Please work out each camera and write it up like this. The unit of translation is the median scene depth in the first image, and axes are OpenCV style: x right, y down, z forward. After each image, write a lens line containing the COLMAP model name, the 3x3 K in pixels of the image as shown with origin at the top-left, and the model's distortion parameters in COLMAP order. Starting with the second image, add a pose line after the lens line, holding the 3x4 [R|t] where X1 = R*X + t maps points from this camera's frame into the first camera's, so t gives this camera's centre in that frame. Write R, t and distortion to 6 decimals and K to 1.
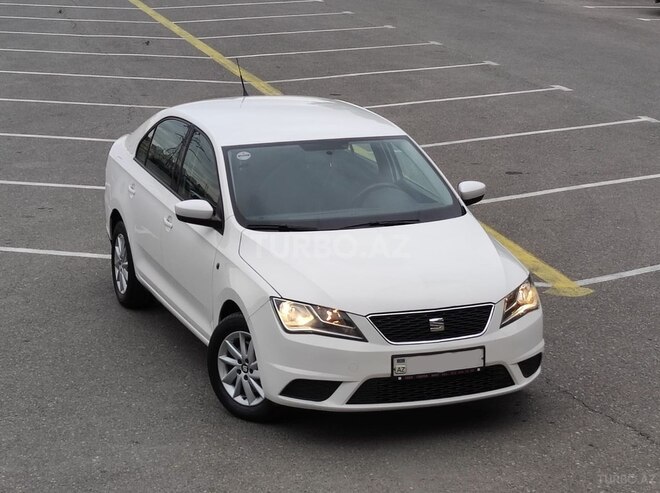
lens RADIAL K [[1976.6, 0, 330.0], [0, 1976.6, 246.5], [0, 0, 1]] dist [-0.025675, -0.501731]
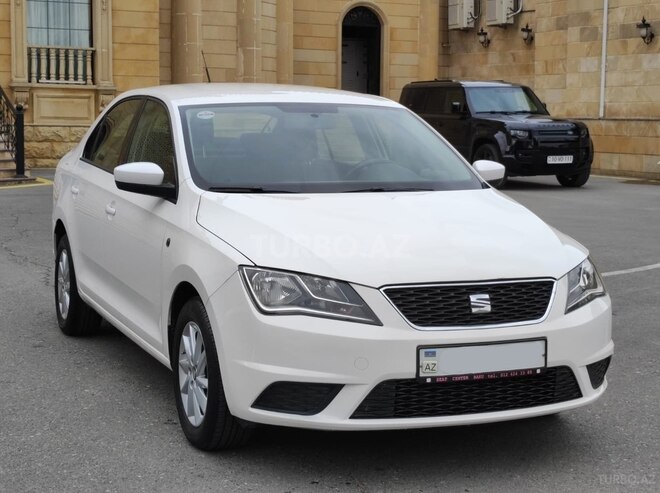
lens RADIAL K [[1281.4, 0, 330.0], [0, 1281.4, 246.5], [0, 0, 1]] dist [0.103307, -0.242031]
pose [[0.998995, 0.008821, 0.043944, -0.018134], [-0.004102, 0.994323, -0.106323, 0.067091], [-0.044632, 0.106036, 0.993360, 0.550278]]
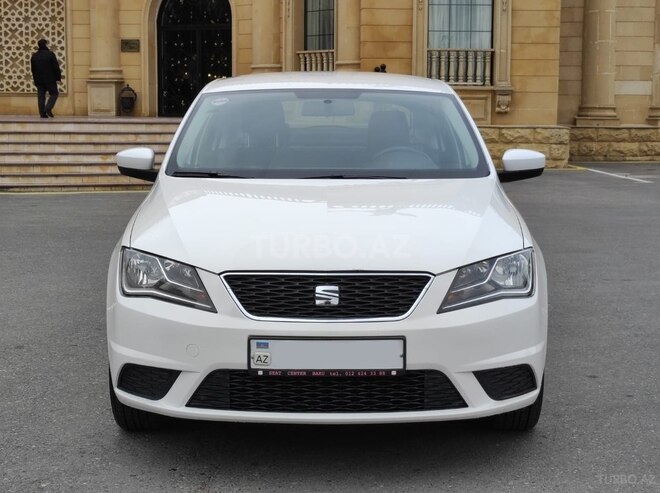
lens RADIAL K [[1281.4, 0, 330.0], [0, 1281.4, 246.5], [0, 0, 1]] dist [0.103307, -0.242031]
pose [[0.935995, 0.043659, -0.349296, 0.198745], [-0.080973, 0.992373, -0.092943, 0.061997], [0.342574, 0.115277, 0.932392, 0.602976]]
